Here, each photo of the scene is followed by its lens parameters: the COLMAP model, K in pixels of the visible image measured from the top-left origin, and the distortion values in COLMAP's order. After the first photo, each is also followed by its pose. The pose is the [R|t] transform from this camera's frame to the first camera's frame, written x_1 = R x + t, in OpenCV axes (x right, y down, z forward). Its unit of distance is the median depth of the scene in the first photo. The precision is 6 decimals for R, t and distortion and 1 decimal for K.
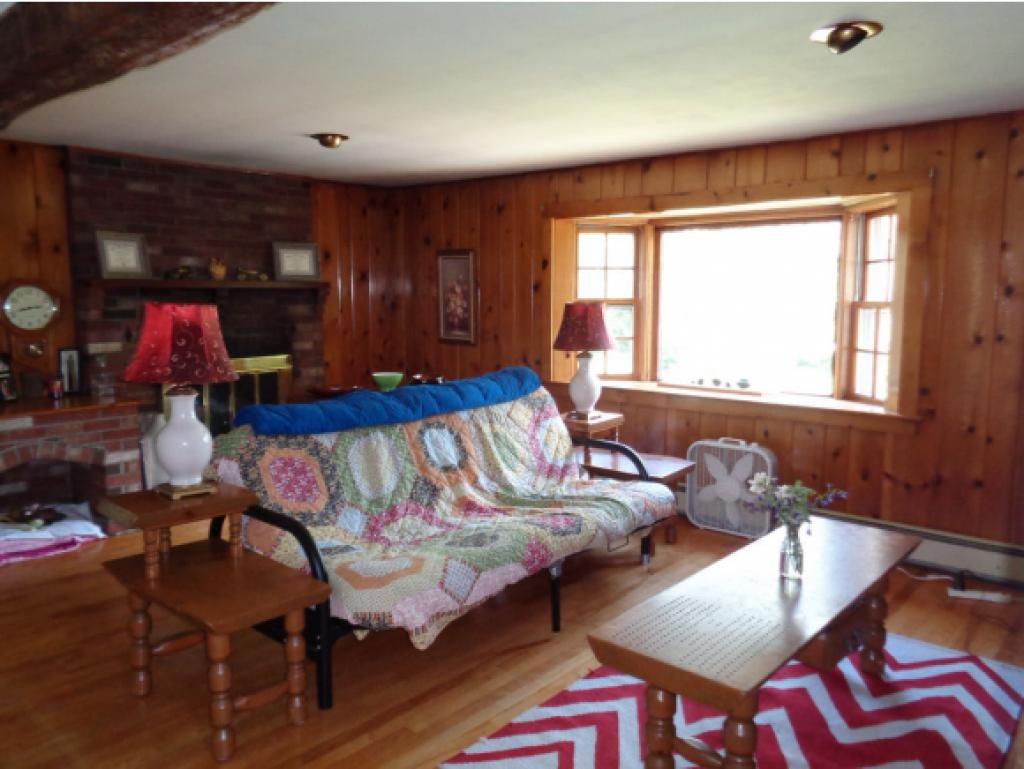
lens RADIAL K [[768.2, 0, 505.6], [0, 768.2, 390.0], [0, 0, 1]] dist [0.006743, -0.006363]
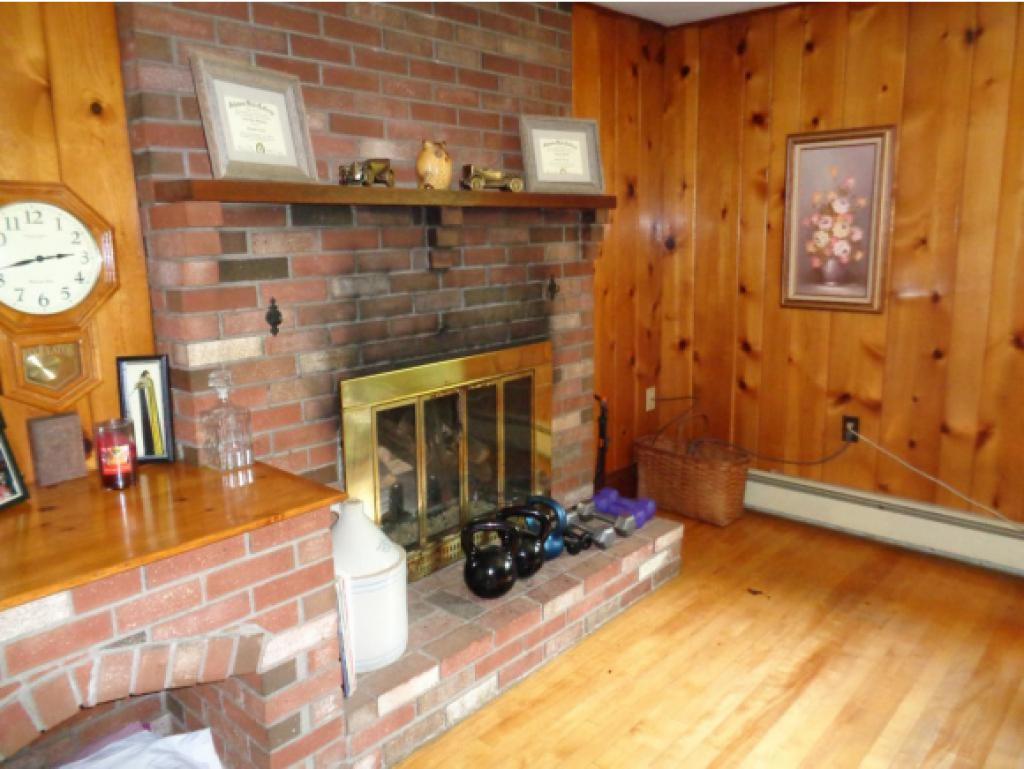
lens RADIAL K [[768.2, 0, 510.0], [0, 768.2, 380.5], [0, 0, 1]] dist [0.006743, -0.006363]
pose [[0.999788, -0.020156, -0.004232, -0.318532], [0.020378, 0.997911, 0.061303, -0.053667], [0.002987, -0.061376, 0.998110, 0.509411]]
